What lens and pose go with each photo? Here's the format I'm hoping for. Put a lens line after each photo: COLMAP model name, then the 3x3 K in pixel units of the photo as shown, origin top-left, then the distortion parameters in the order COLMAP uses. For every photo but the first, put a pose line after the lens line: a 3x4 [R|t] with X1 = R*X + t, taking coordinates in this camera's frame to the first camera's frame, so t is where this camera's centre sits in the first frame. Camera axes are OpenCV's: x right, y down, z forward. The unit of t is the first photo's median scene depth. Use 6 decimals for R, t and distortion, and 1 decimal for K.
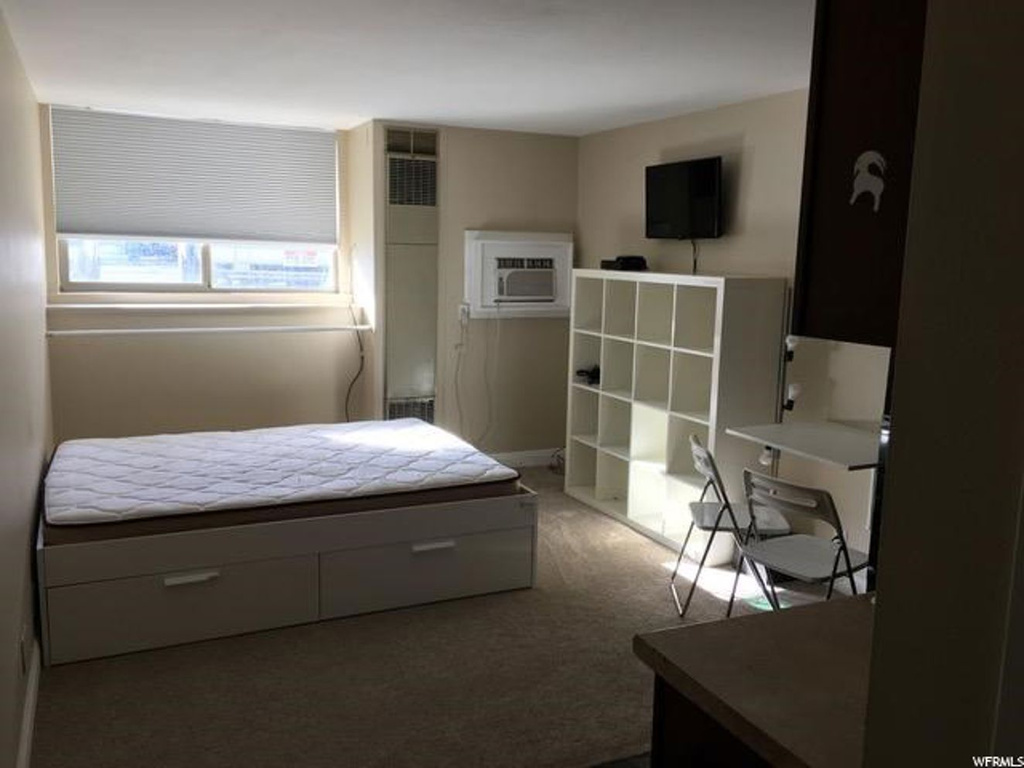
lens RADIAL K [[870.7, 0, 512.0], [0, 870.7, 384.0], [0, 0, 1]] dist [0.081491, -0.106781]
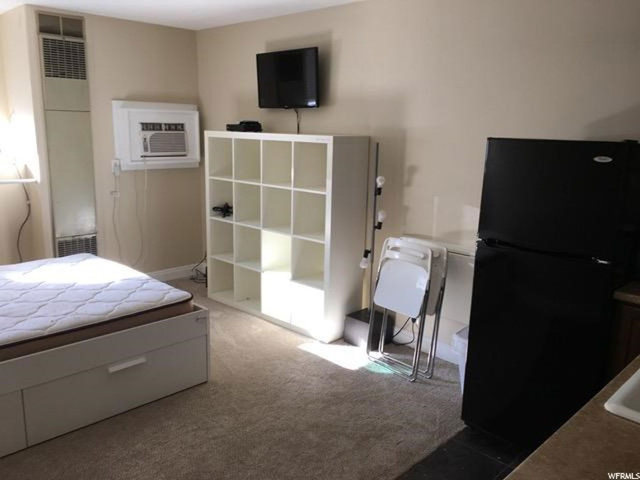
lens RADIAL K [[544.2, 0, 320.0], [0, 544.2, 240.0], [0, 0, 1]] dist [0.081491, -0.106781]
pose [[0.939343, -0.074527, 0.334785, -0.062532], [0.054165, 0.996092, 0.069766, -0.016835], [-0.338676, -0.047400, 0.939708, 0.165398]]
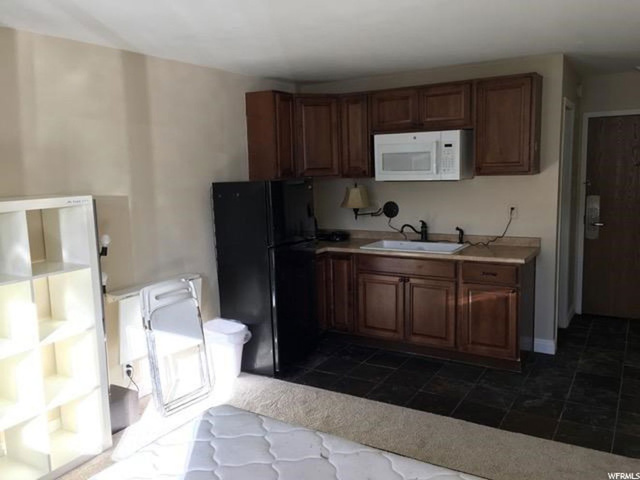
lens RADIAL K [[544.2, 0, 320.0], [0, 544.2, 240.0], [0, 0, 1]] dist [0.081491, -0.106781]
pose [[-0.553640, -0.120469, 0.823996, -0.436954], [0.147726, 0.959580, 0.239548, -0.163170], [-0.819548, 0.254349, -0.513466, 0.961276]]
